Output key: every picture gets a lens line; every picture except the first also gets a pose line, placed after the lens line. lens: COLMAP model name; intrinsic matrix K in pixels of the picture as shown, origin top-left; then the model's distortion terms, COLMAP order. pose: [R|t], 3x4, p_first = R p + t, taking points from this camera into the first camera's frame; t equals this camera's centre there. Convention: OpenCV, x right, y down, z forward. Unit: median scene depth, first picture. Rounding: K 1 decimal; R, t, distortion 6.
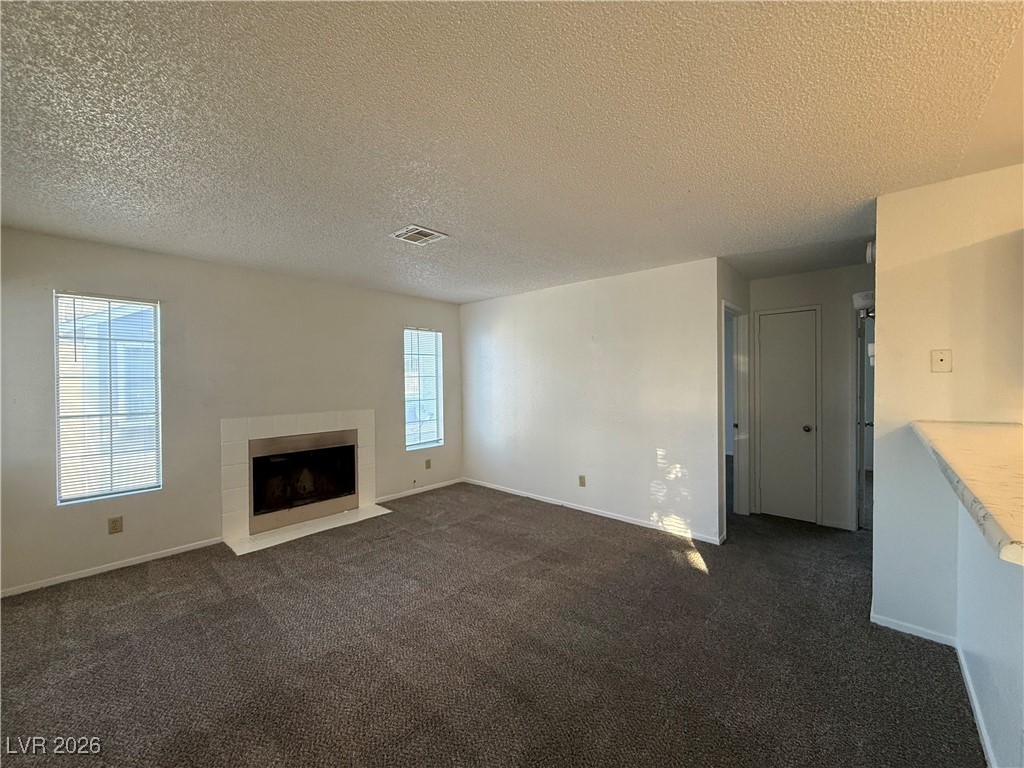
lens RADIAL K [[410.6, 0, 512.0], [0, 410.6, 384.0], [0, 0, 1]] dist [0.000810, 0.000116]
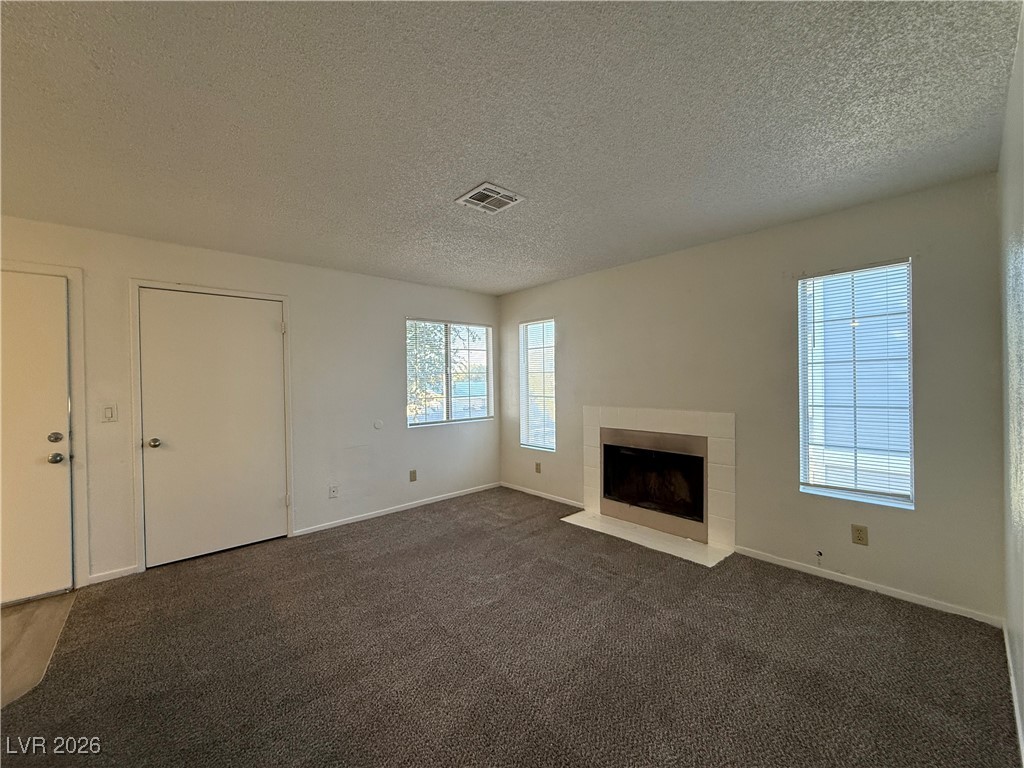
lens RADIAL K [[410.6, 0, 512.0], [0, 410.6, 384.0], [0, 0, 1]] dist [0.000810, 0.000116]
pose [[-0.116191, 0.014564, -0.993120, 0.477613], [0.002256, 0.999894, 0.014399, 0.004599], [0.993224, -0.000567, -0.116211, 0.895900]]
